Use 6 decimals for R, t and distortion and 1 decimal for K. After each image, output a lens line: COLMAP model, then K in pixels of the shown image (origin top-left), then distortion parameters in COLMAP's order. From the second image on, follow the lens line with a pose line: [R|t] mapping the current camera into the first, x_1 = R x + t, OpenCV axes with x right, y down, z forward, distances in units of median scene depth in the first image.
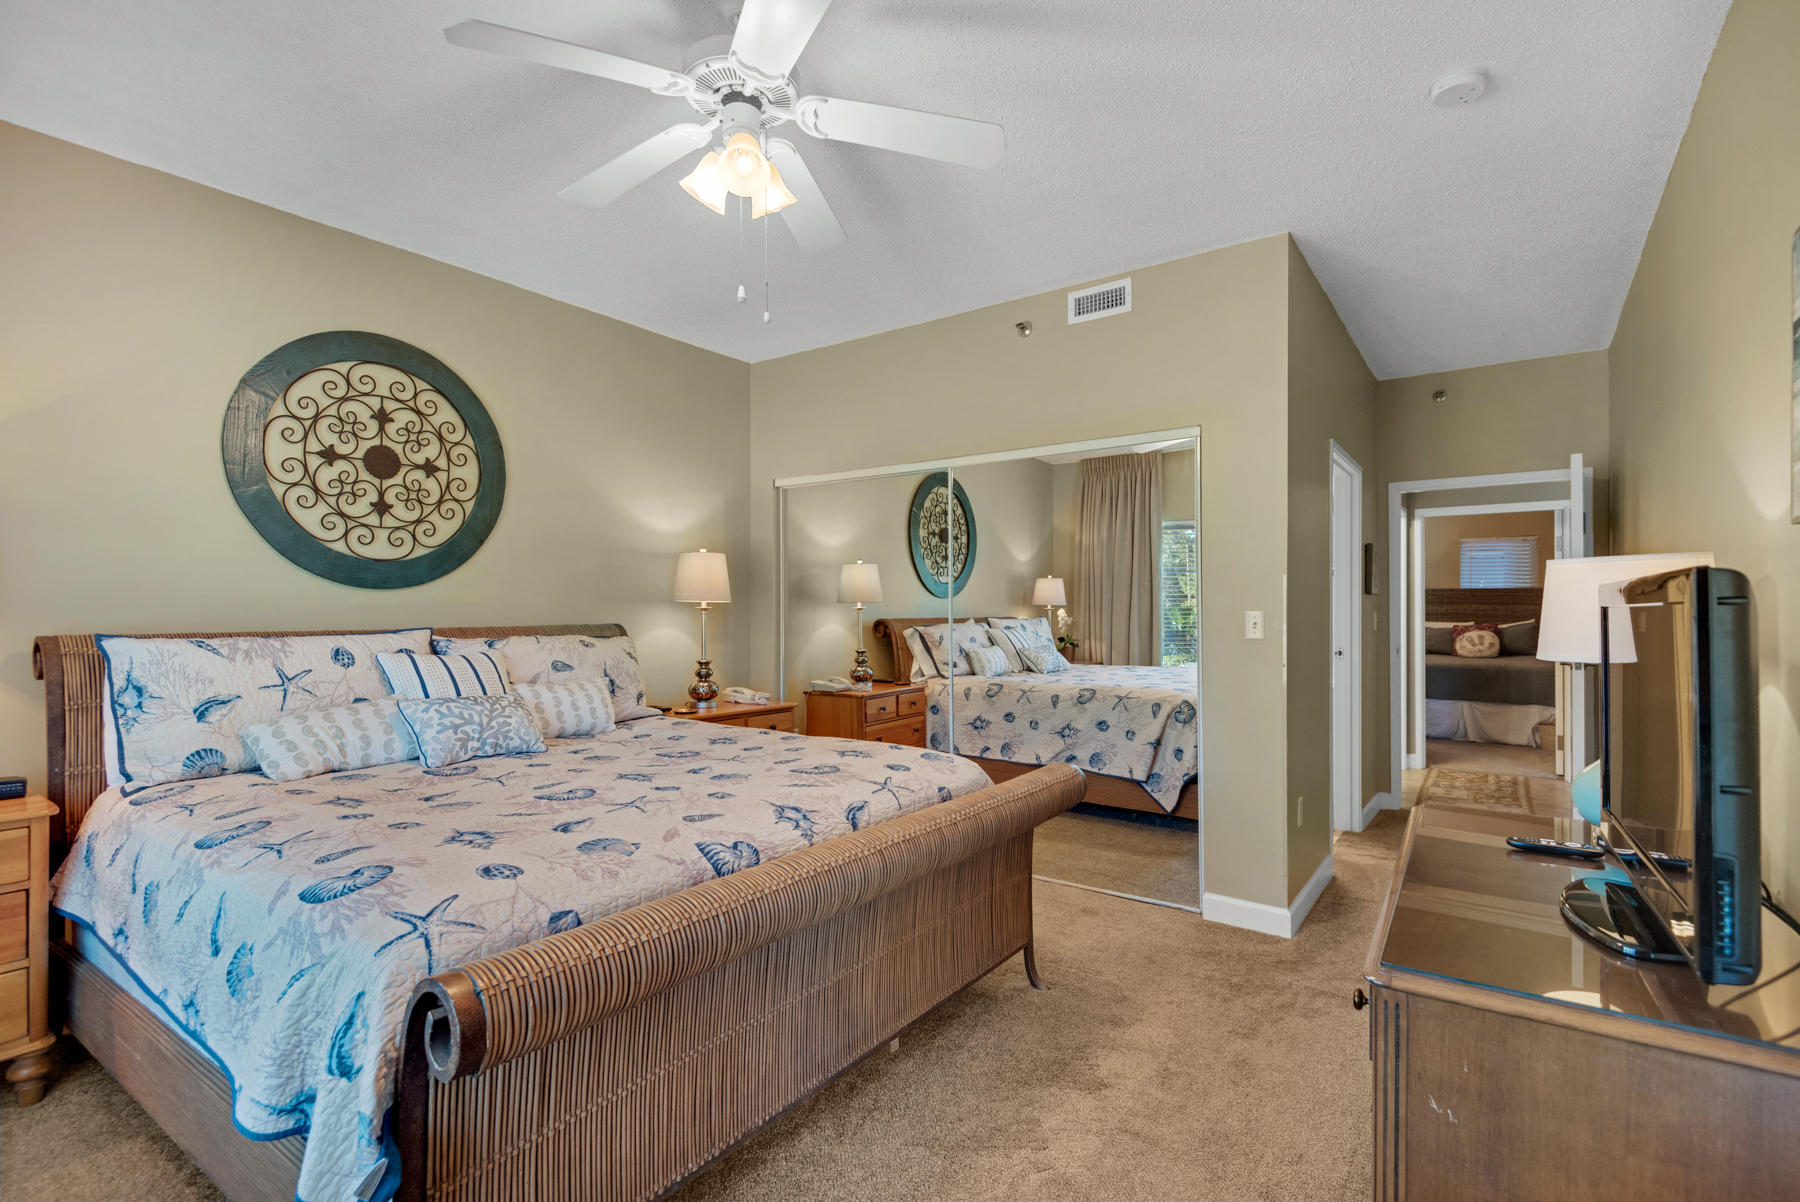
lens RADIAL K [[861.8, 0, 900.0], [0, 861.8, 601.0], [0, 0, 1]] dist [0.018134, 0.000059]
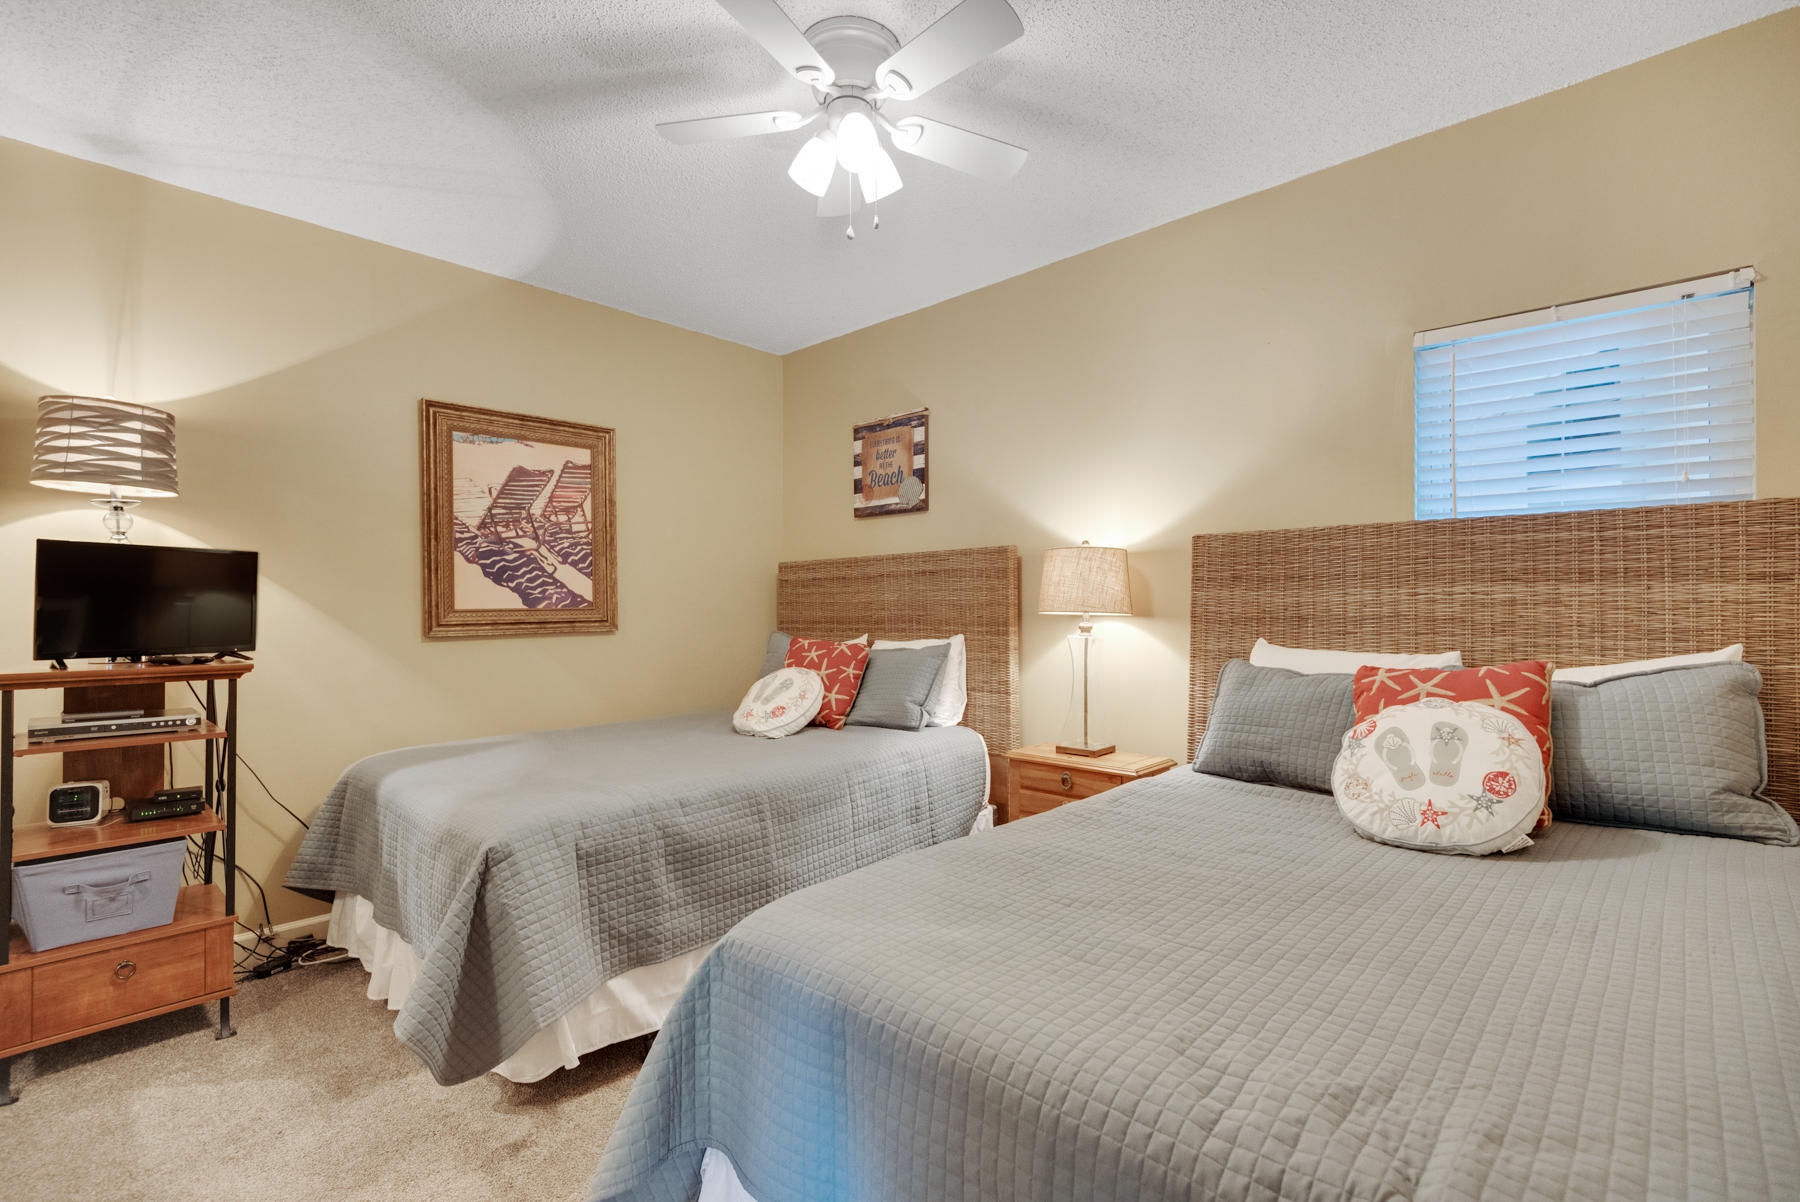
lens RADIAL K [[822.6, 0, 896.6], [0, 822.6, 597.2], [0, 0, 1]] dist [0.047800, -0.027931]
pose [[0.990178, -0.010775, -0.139397, 0.561974], [0.010890, 0.999941, 0.000062, 0.006814], [0.139389, -0.001579, 0.990237, 0.778708]]
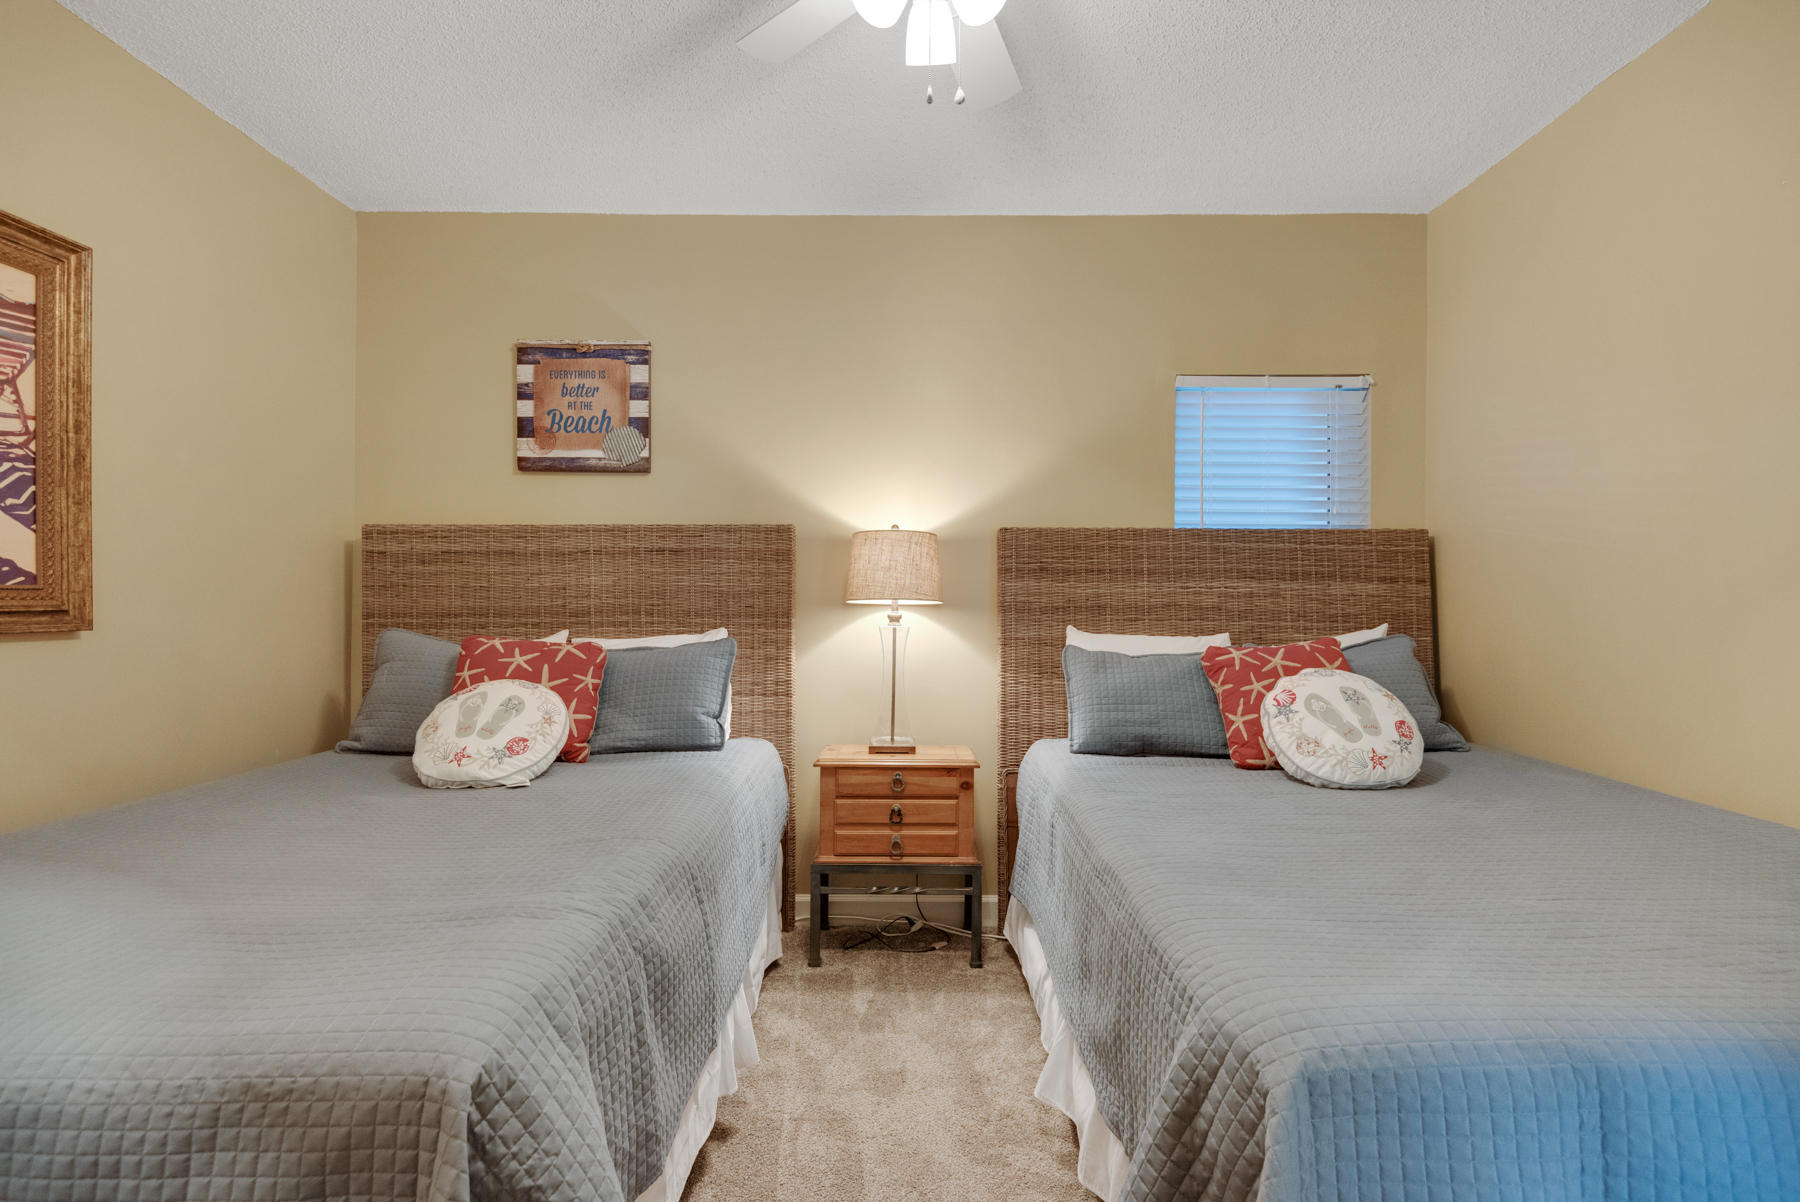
lens RADIAL K [[822.6, 0, 896.6], [0, 822.6, 597.2], [0, 0, 1]] dist [0.047800, -0.027931]
pose [[0.814317, 0.002817, 0.580413, 0.407097], [-0.007404, 0.999957, 0.005535, 0.010506], [-0.580373, -0.008804, 0.814303, 0.867018]]
